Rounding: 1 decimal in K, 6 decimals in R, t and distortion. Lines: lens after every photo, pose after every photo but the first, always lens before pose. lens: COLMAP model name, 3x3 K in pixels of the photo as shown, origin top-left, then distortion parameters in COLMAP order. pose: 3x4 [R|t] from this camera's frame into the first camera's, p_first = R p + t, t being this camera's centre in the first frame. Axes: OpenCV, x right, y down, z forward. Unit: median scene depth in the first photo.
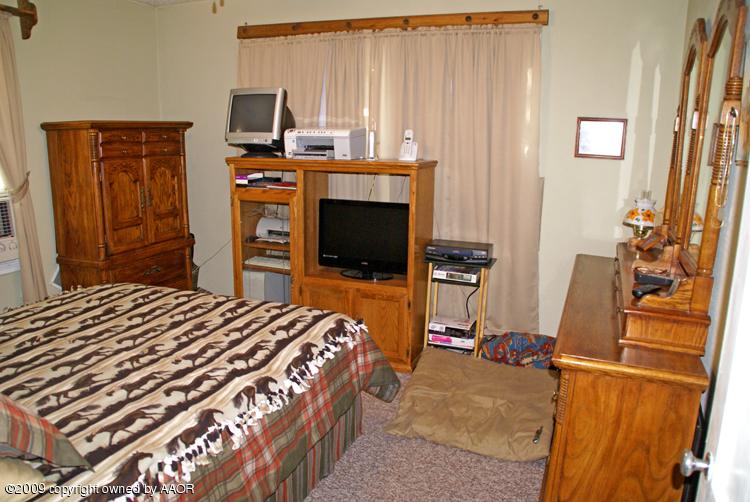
lens RADIAL K [[592.6, 0, 371.1], [0, 592.6, 260.4], [0, 0, 1]] dist [-0.173751, 0.127182]
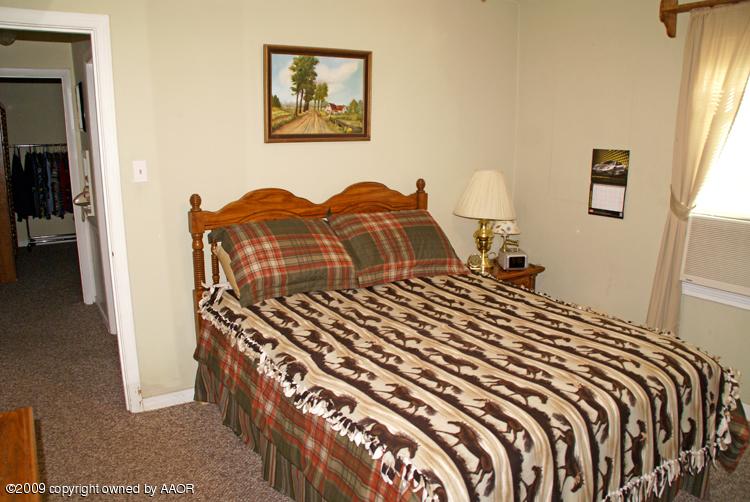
lens RADIAL K [[592.6, 0, 371.1], [0, 592.6, 260.4], [0, 0, 1]] dist [-0.173751, 0.127182]
pose [[-0.595763, 0.163756, -0.786289, 0.480436], [-0.178235, 0.927627, 0.328238, -0.310501], [0.783134, 0.335696, -0.523459, 1.341280]]
